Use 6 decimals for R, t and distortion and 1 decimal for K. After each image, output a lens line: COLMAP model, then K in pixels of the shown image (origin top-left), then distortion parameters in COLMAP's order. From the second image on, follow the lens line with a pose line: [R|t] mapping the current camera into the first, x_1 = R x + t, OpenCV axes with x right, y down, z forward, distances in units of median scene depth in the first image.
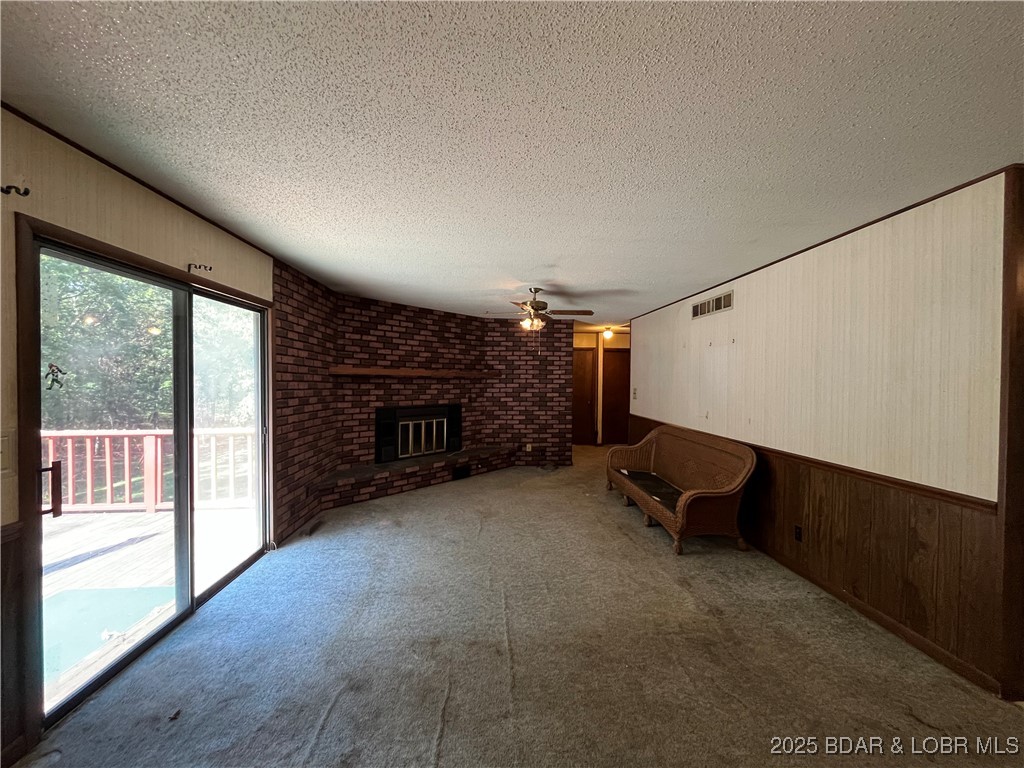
lens RADIAL K [[410.9, 0, 511.7], [0, 410.9, 386.8], [0, 0, 1]] dist [-0.008950, -0.000086]
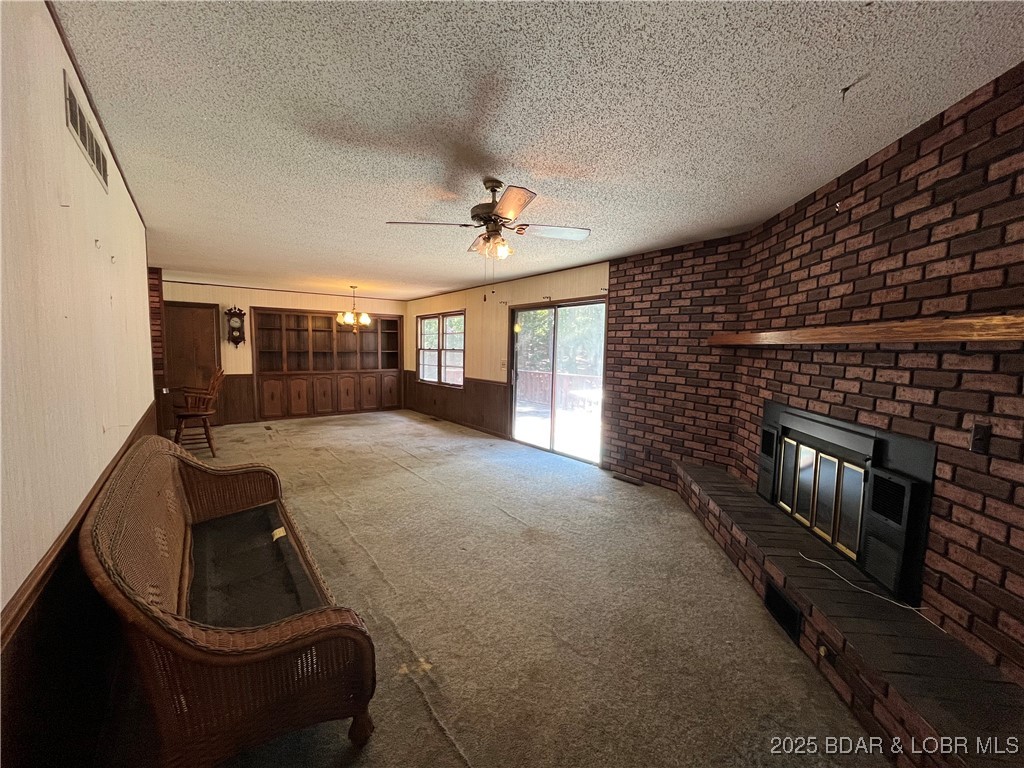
lens RADIAL K [[410.9, 0, 508.8], [0, 410.9, 383.5], [0, 0, 1]] dist [-0.008950, -0.000086]
pose [[-0.831653, 0.028907, -0.554543, 0.274875], [-0.030615, 0.994738, 0.097766, -0.017322], [0.554452, 0.098285, -0.826392, 1.151711]]
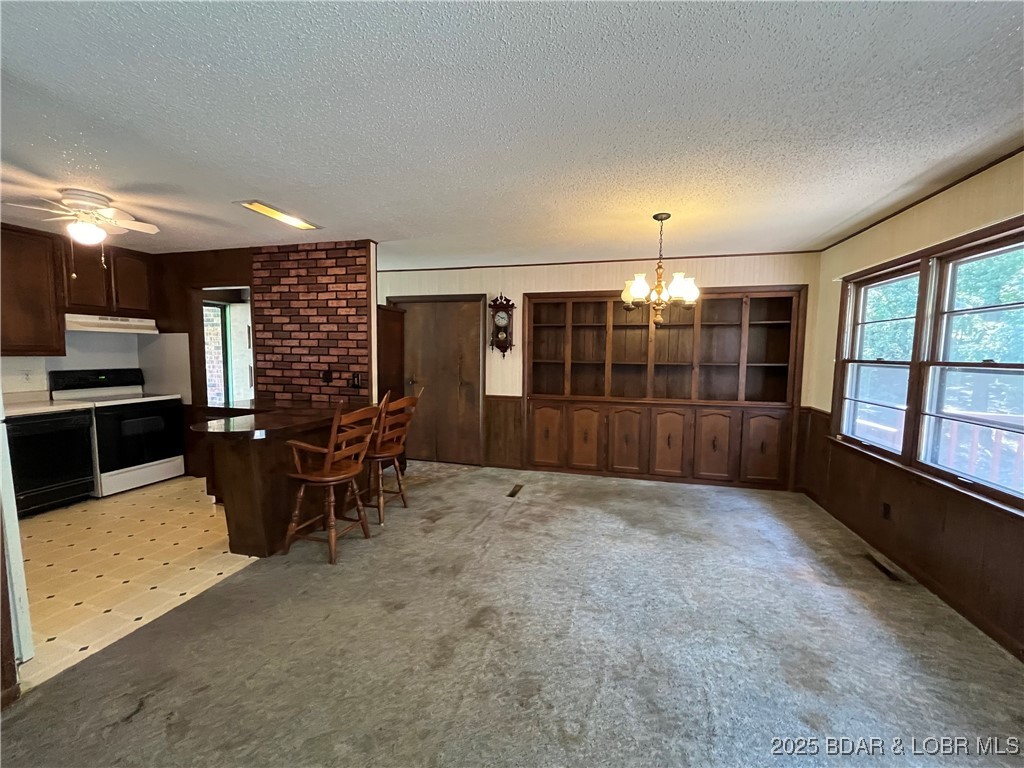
lens RADIAL K [[410.9, 0, 509.0], [0, 410.9, 385.0], [0, 0, 1]] dist [-0.008950, -0.000086]
pose [[-0.945871, -0.043530, 0.321610, 0.065537], [-0.010677, 0.994601, 0.103219, -0.010513], [-0.324367, 0.094198, -0.941229, 0.643251]]
